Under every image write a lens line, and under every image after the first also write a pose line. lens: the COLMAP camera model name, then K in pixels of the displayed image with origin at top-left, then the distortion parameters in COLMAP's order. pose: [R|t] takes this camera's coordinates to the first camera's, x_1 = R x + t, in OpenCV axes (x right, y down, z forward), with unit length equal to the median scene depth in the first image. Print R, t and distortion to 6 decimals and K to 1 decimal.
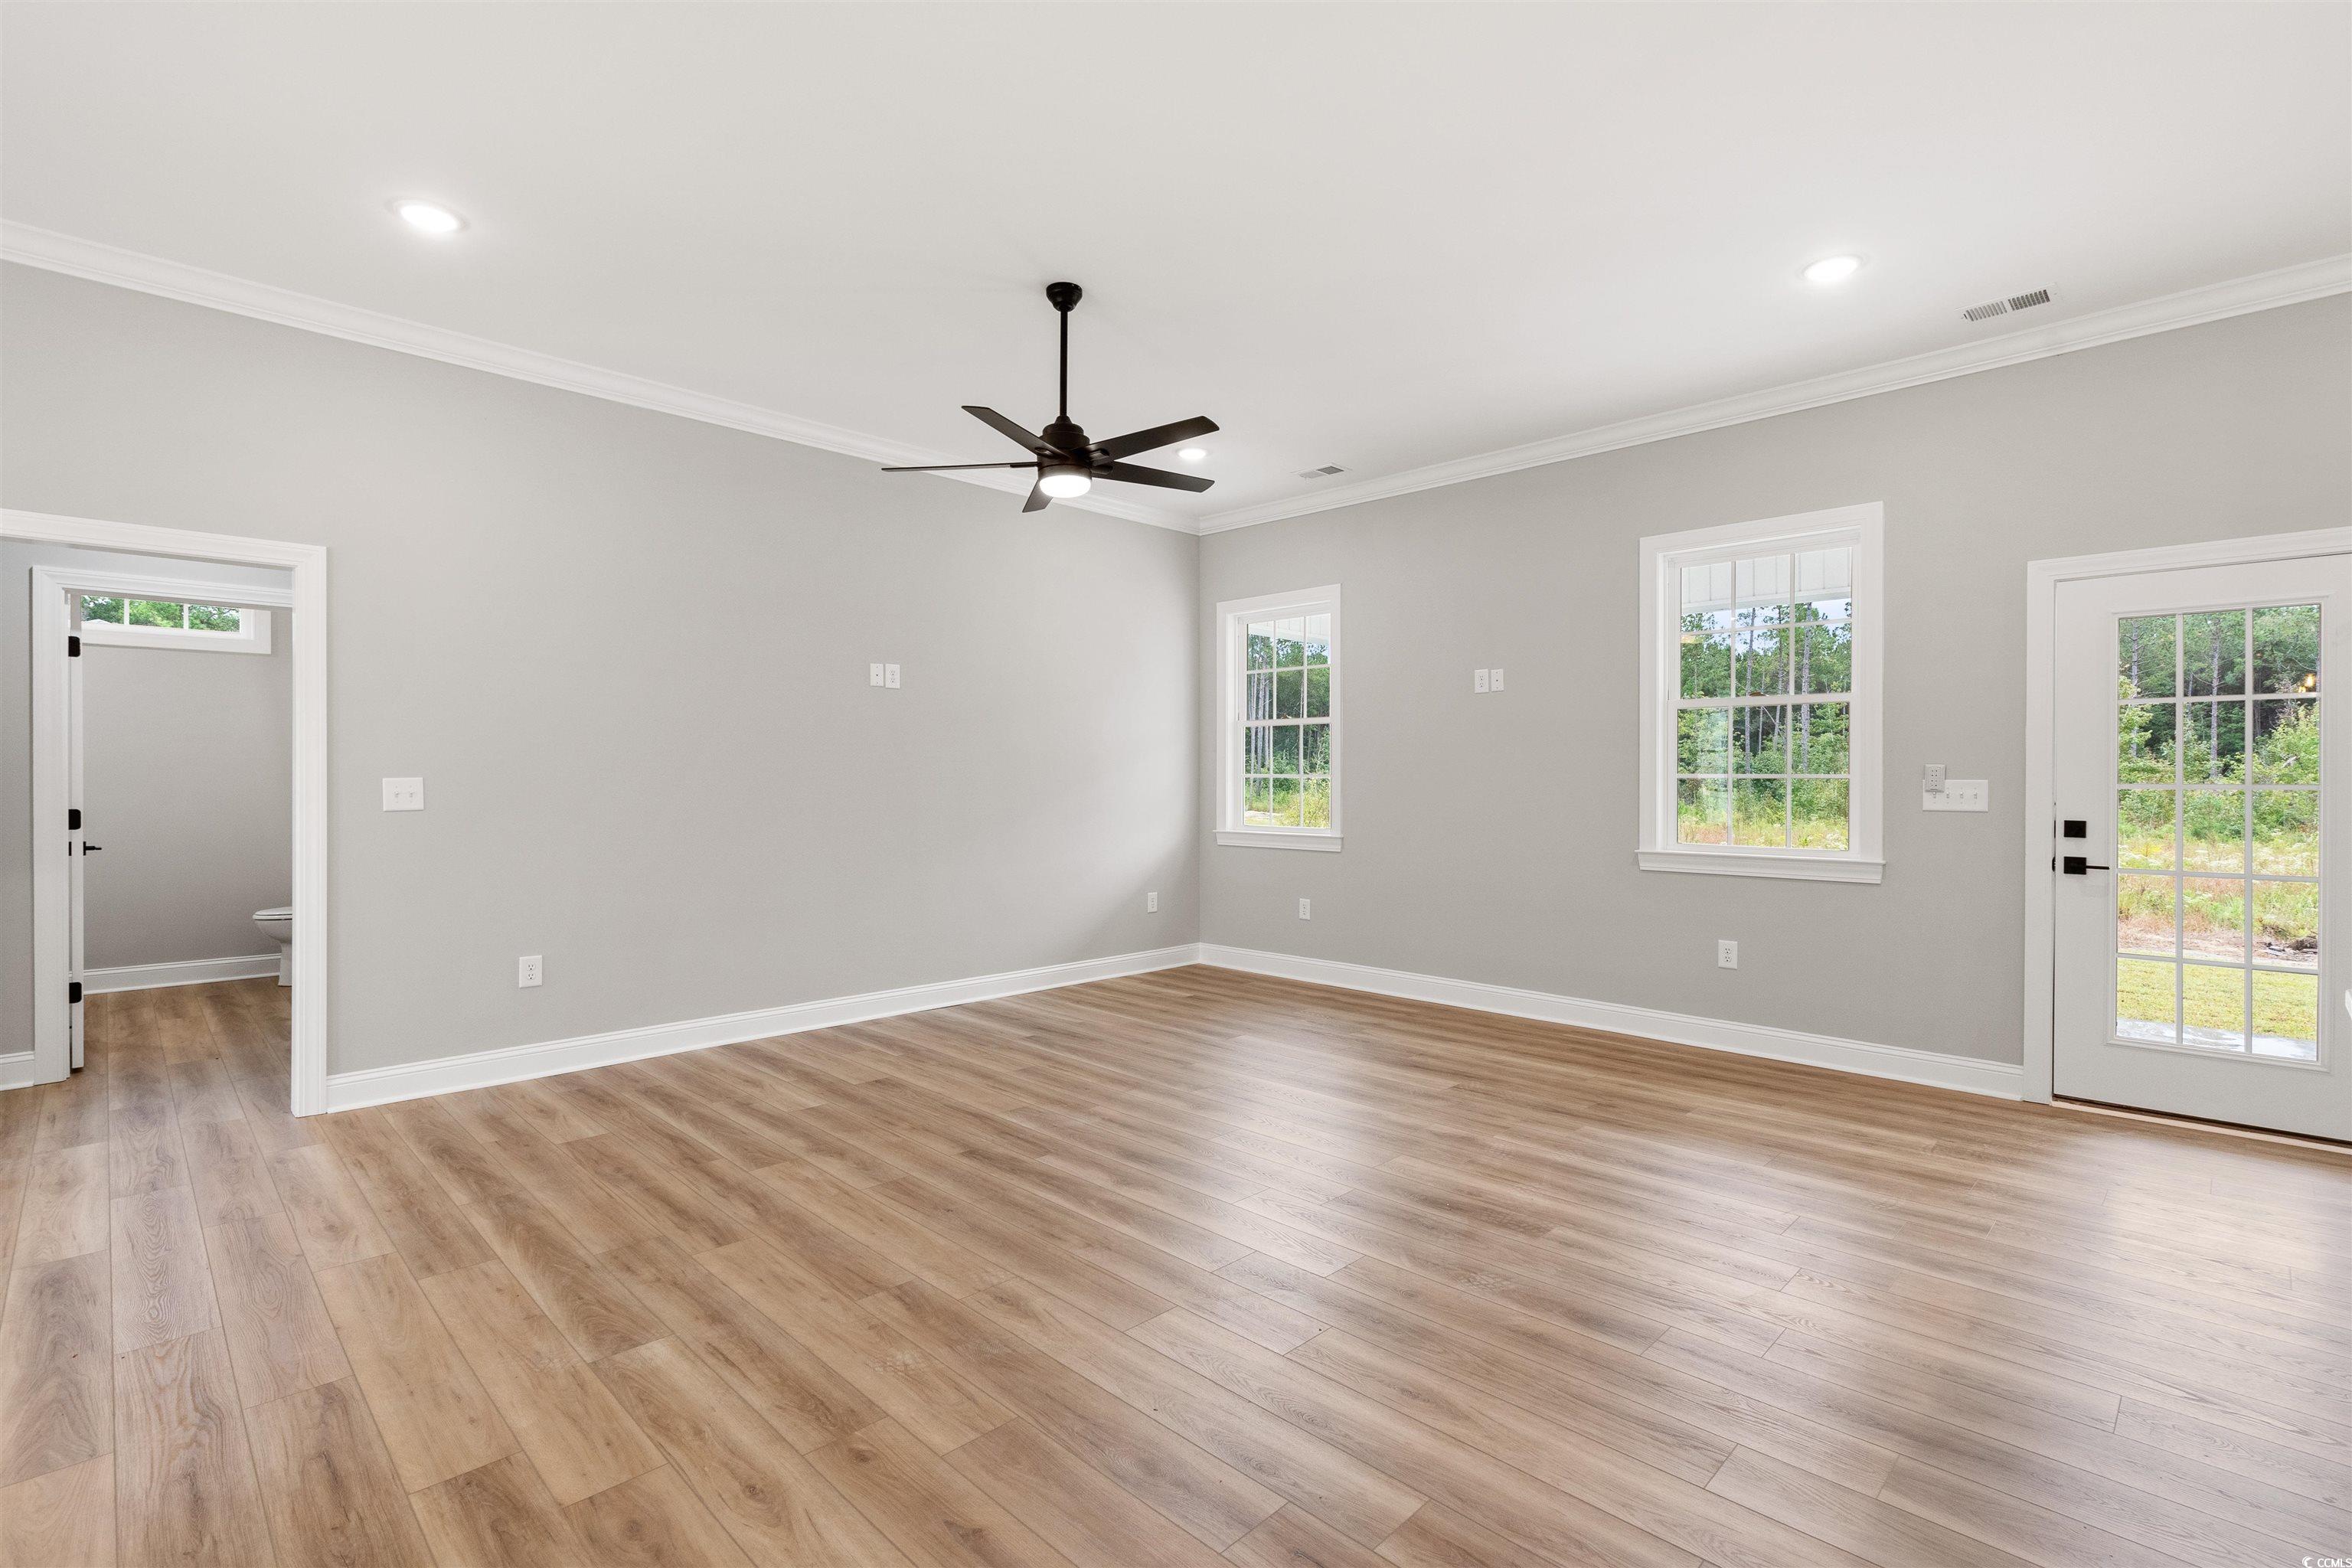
lens RADIAL K [[1079.3, 0, 1183.1], [0, 1079.3, 789.0], [0, 0, 1]] dist [-0.005129, 0.001250]
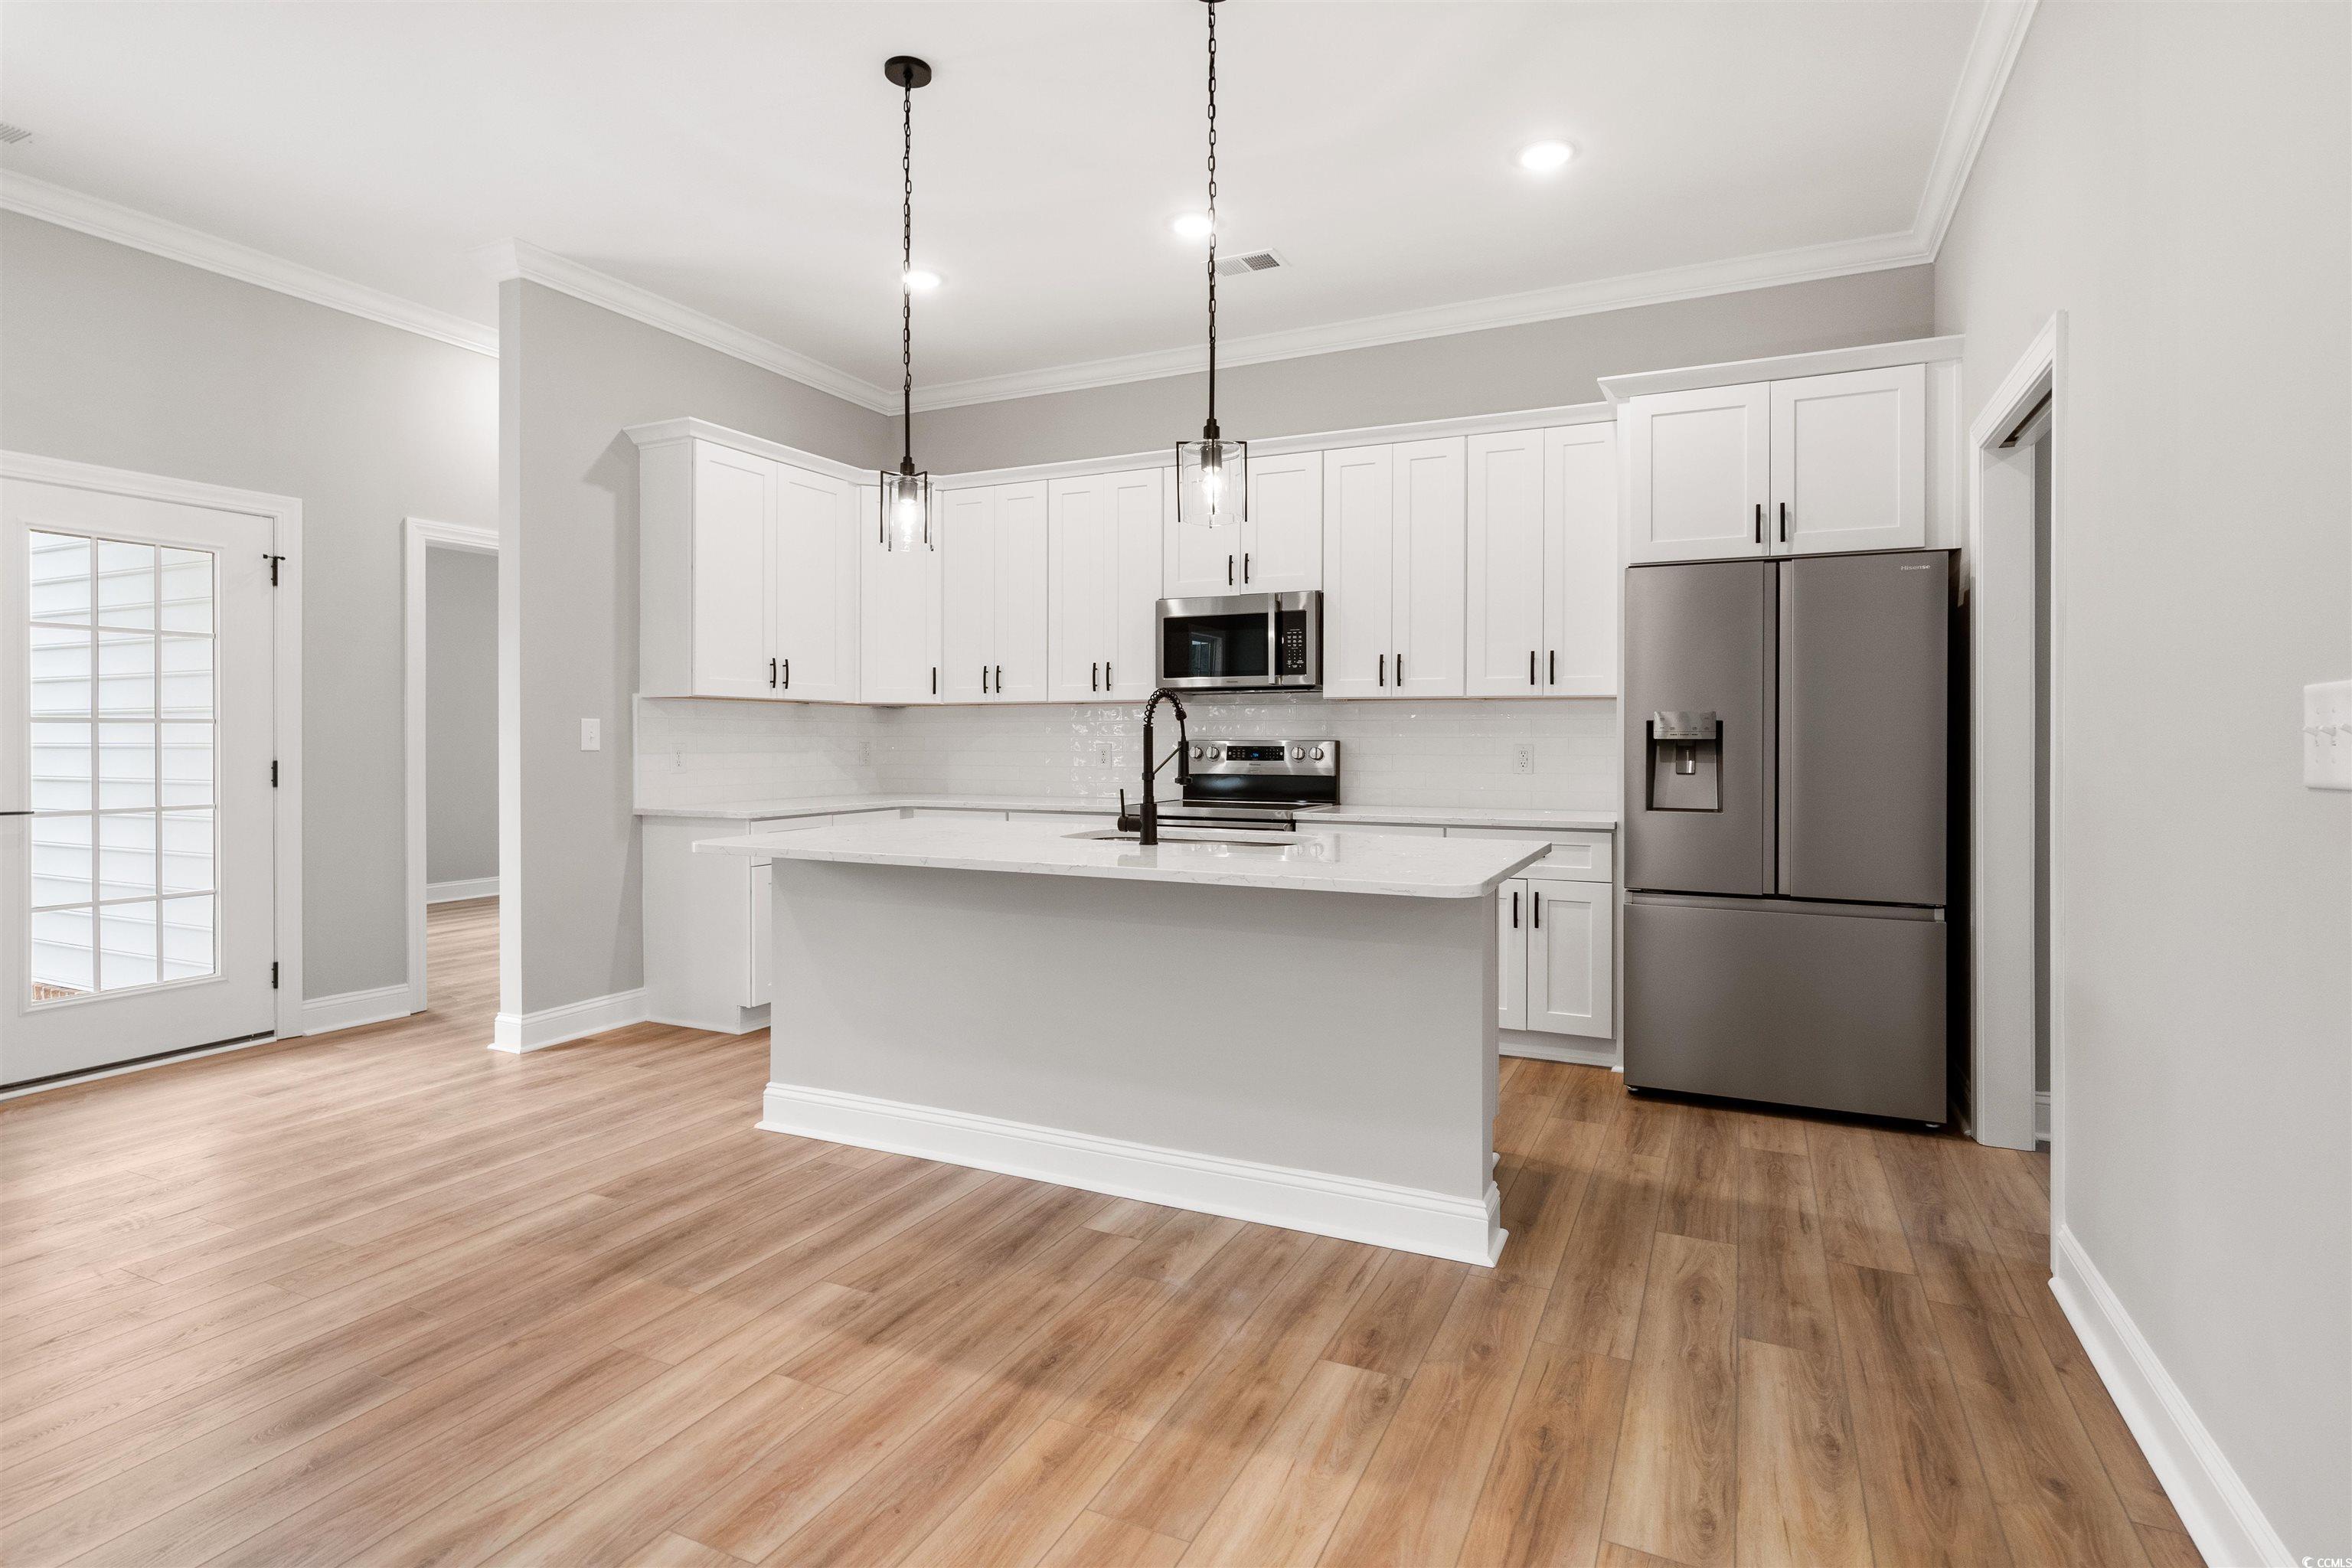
lens RADIAL K [[1175.5, 0, 1194.2], [0, 1175.5, 741.7], [0, 0, 1]] dist [-0.005756, 0.007683]
pose [[-0.337232, -0.006284, 0.941400, -0.382321], [0.006975, 0.999934, 0.009173, 0.014494], [-0.941396, 0.009659, -0.337166, 0.447514]]
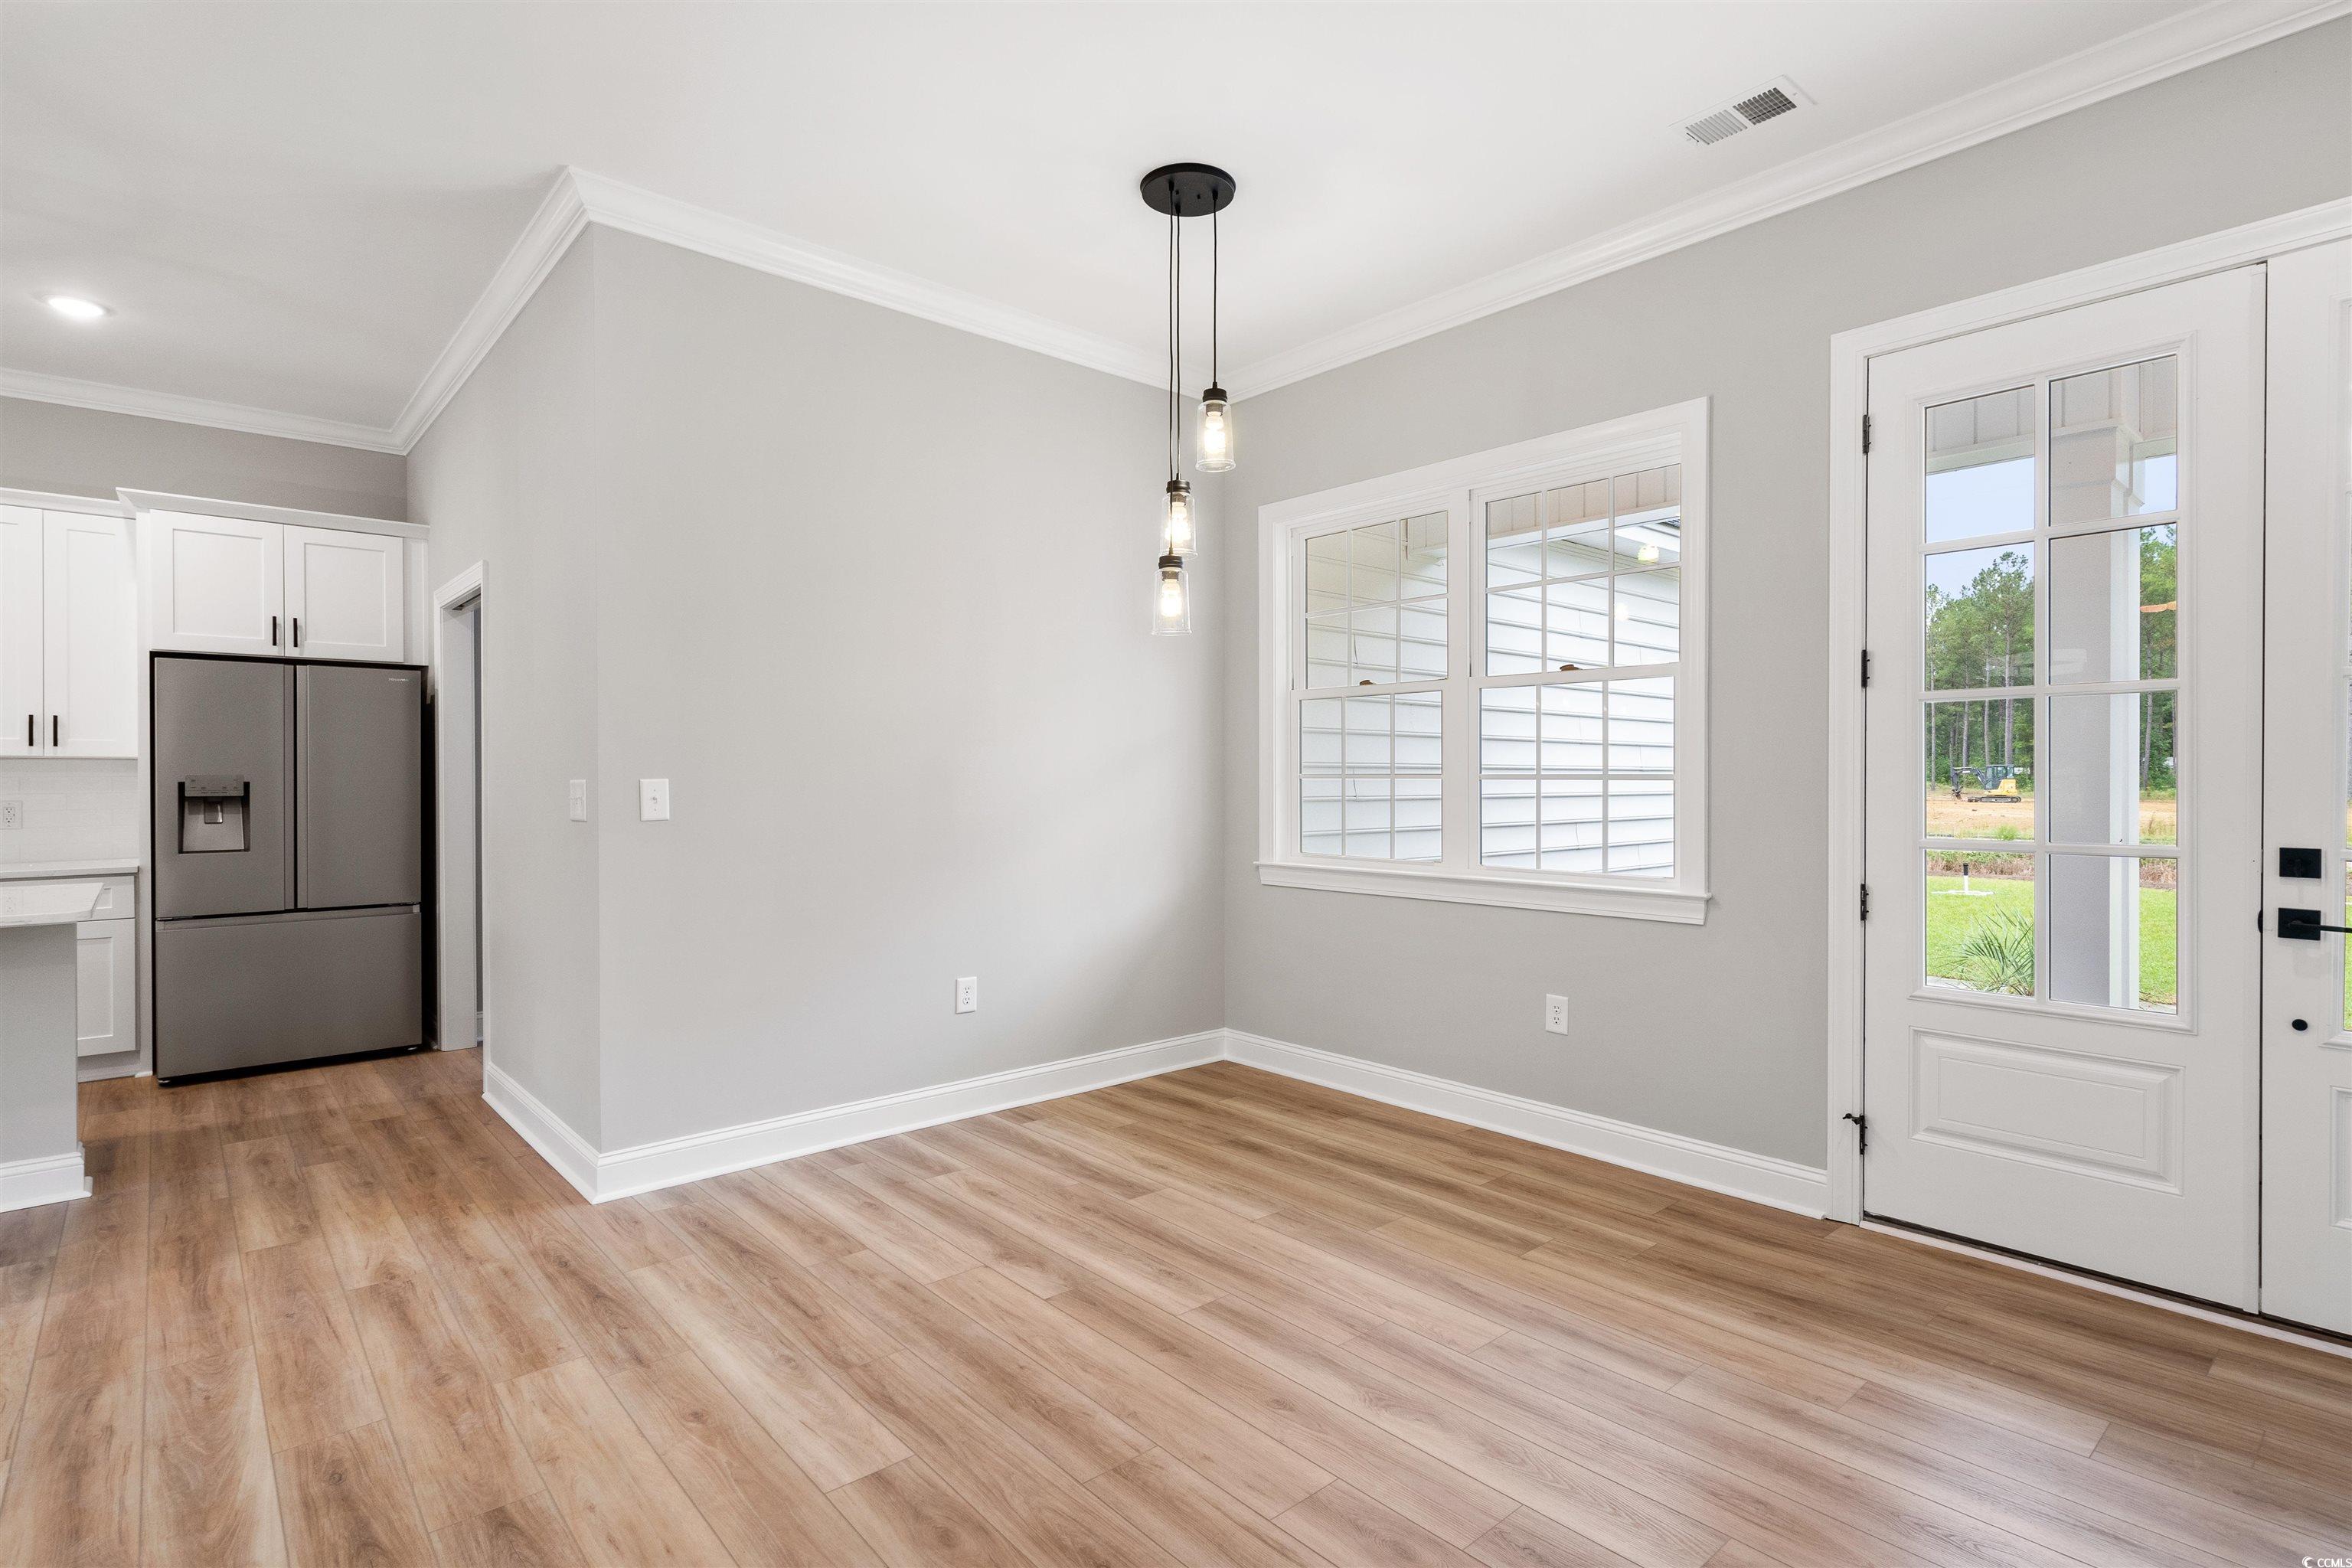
lens RADIAL K [[1175.5, 0, 1173.0], [0, 1175.5, 772.7], [0, 0, 1]] dist [-0.005756, 0.007683]
pose [[-0.997031, 0.001033, 0.076996, -0.715126], [0.001863, 0.999941, 0.010710, -0.012216], [-0.076981, 0.010821, -0.996974, 0.904859]]
